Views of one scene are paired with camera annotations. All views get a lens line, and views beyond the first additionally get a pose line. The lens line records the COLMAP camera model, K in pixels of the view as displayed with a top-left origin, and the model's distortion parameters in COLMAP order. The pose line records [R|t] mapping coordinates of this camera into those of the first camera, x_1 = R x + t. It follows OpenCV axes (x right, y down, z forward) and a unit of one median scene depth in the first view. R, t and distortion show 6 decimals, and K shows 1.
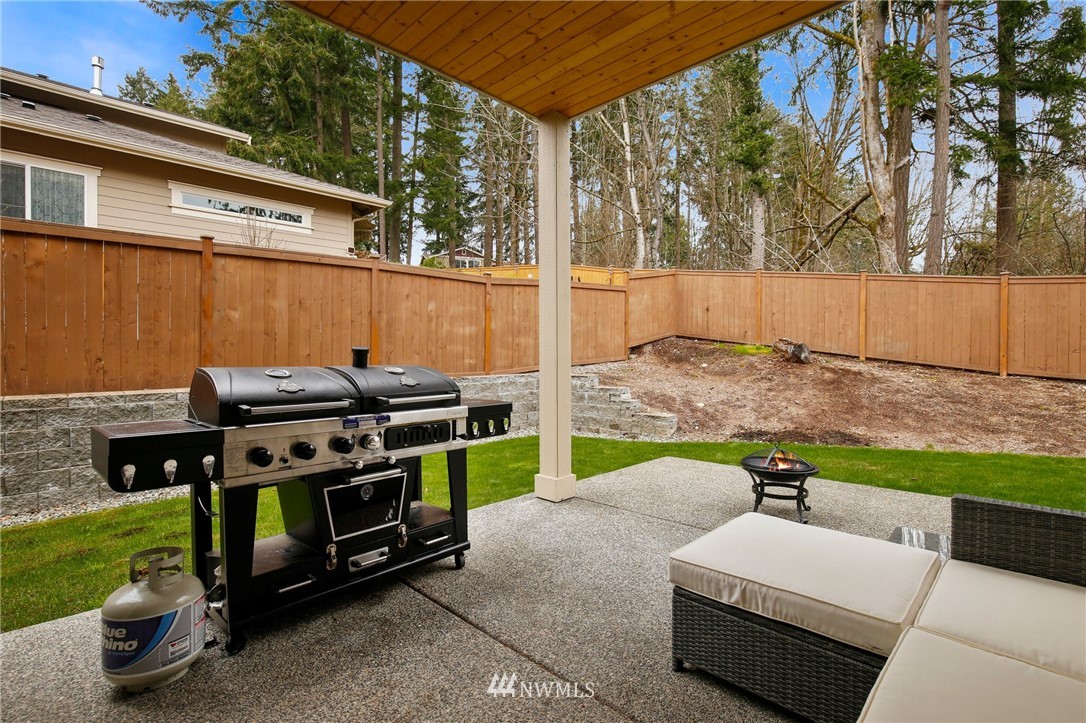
lens RADIAL K [[498.4, 0, 537.2], [0, 498.4, 359.9], [0, 0, 1]] dist [-0.031304, 0.004008]
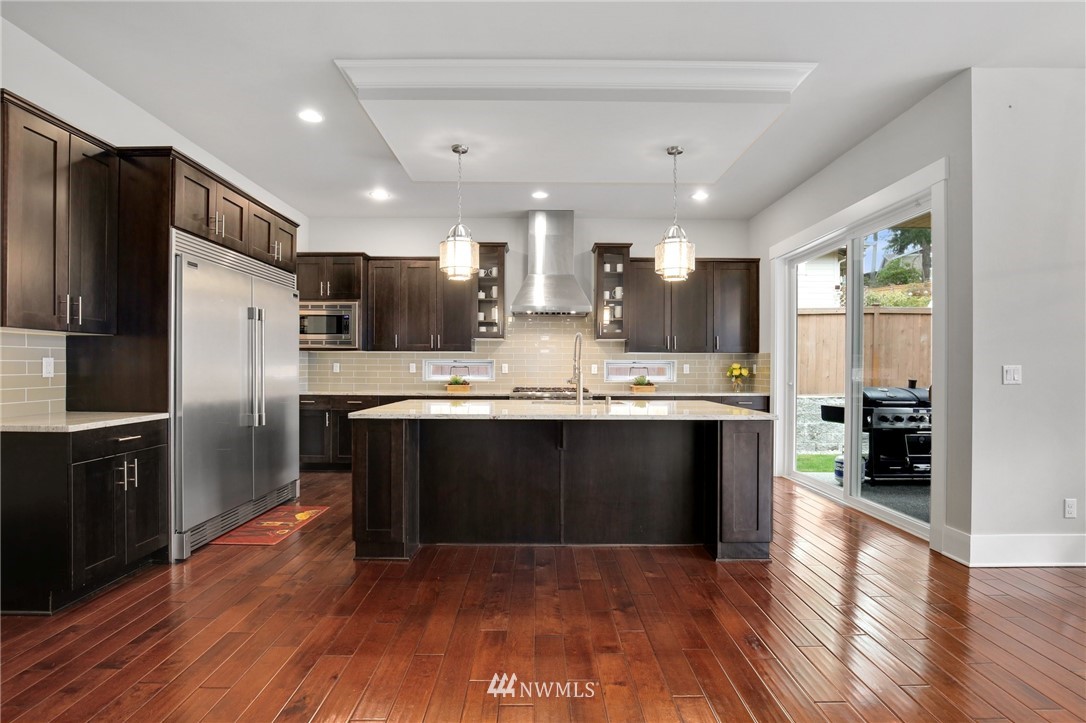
lens RADIAL K [[547.2, 0, 535.2], [0, 547.2, 370.5], [0, 0, 1]] dist [-0.030519, -0.000206]
pose [[0.706910, 0.011813, -0.707204, 0.061864], [-0.017119, 0.999853, -0.000410, -0.013708], [0.707096, 0.012396, 0.707009, -0.767976]]
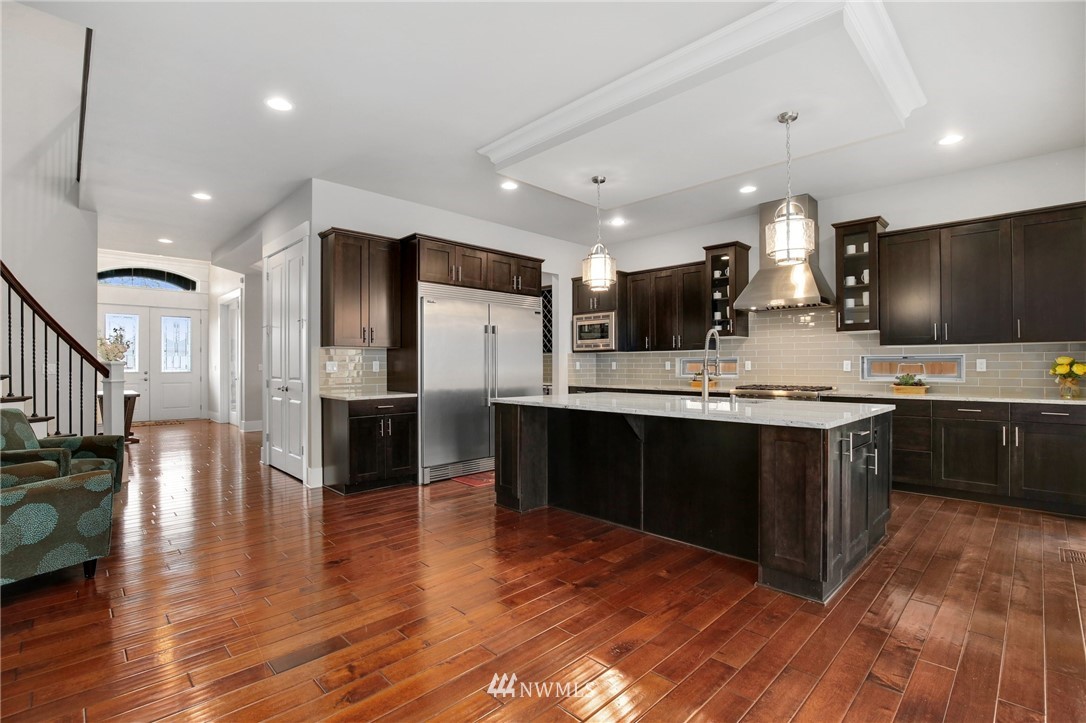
lens RADIAL K [[498.4, 0, 551.1], [0, 498.4, 363.6], [0, 0, 1]] dist [-0.031304, 0.004008]
pose [[-0.002388, 0.000588, -0.999997, 0.222274], [-0.011592, 0.999933, 0.000616, -0.017314], [0.999930, 0.011593, -0.002381, -0.461316]]
